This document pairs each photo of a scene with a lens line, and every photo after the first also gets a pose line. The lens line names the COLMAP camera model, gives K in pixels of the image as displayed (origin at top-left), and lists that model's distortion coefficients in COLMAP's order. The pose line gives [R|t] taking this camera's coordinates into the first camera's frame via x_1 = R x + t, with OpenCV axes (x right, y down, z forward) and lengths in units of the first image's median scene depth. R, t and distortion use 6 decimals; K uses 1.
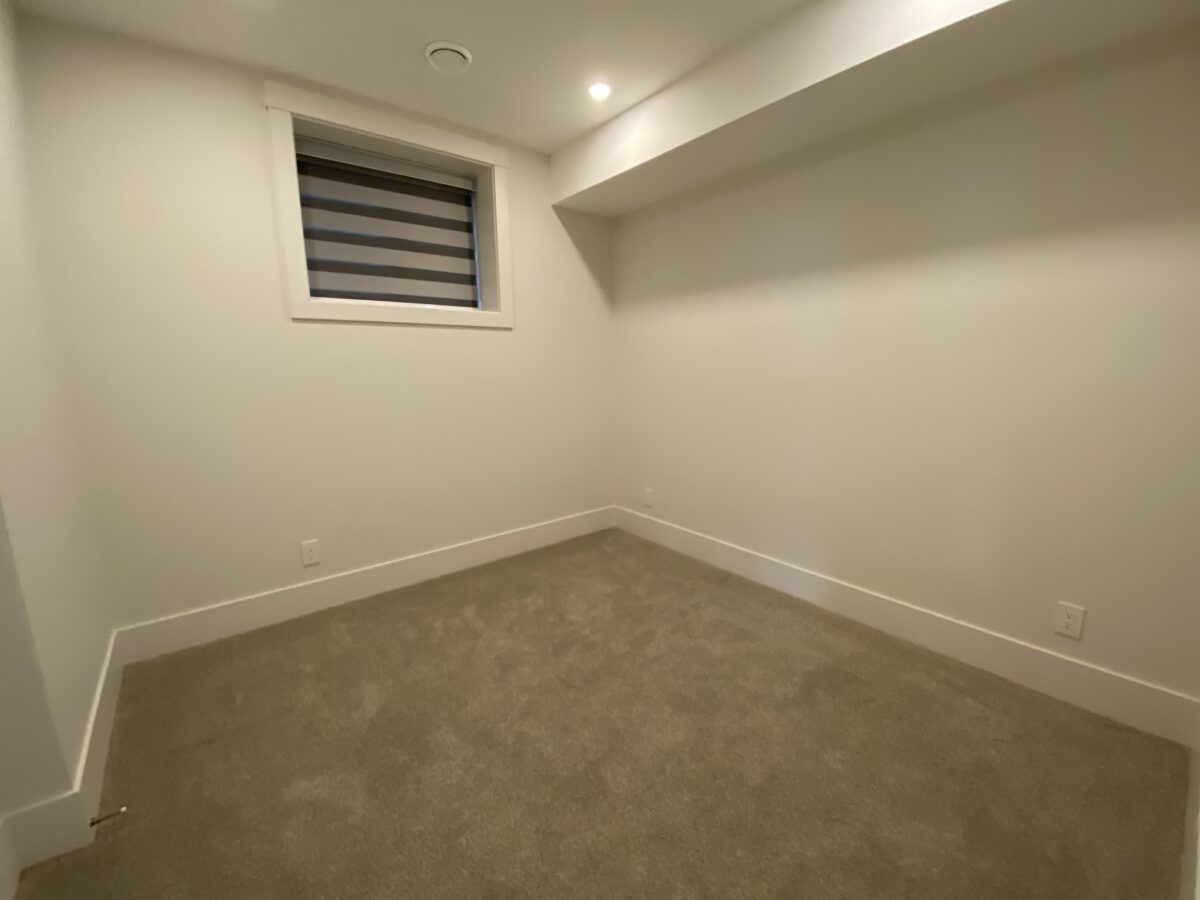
lens RADIAL K [[488.4, 0, 601.0], [0, 488.4, 456.6], [0, 0, 1]] dist [-0.001213, -0.018190]
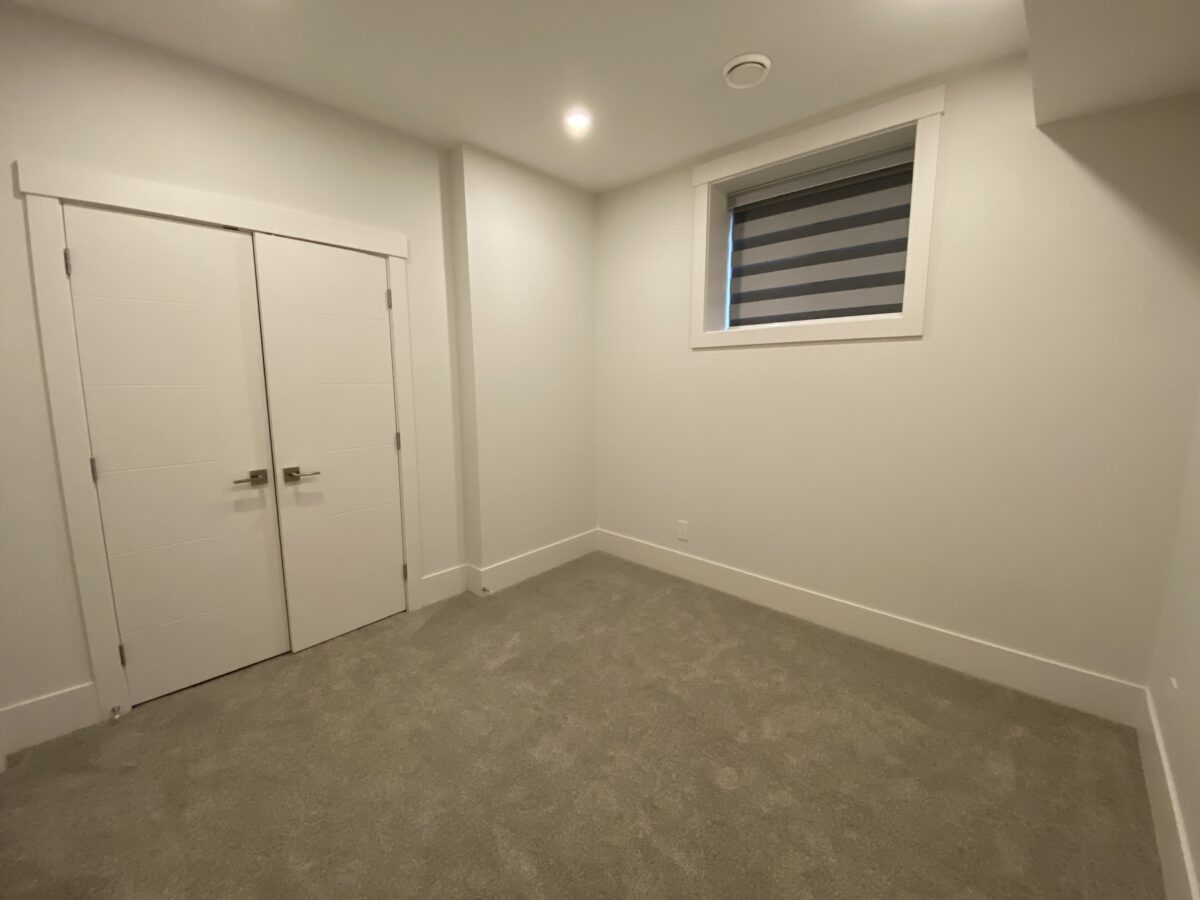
lens RADIAL K [[484.6, 0, 598.4], [0, 484.6, 446.6], [0, 0, 1]] dist [0.025104, -0.023333]
pose [[0.123814, 0.148493, -0.981132, 0.574566], [-0.181443, 0.975458, 0.124737, -0.130667], [0.975576, 0.162576, 0.147718, 0.553635]]
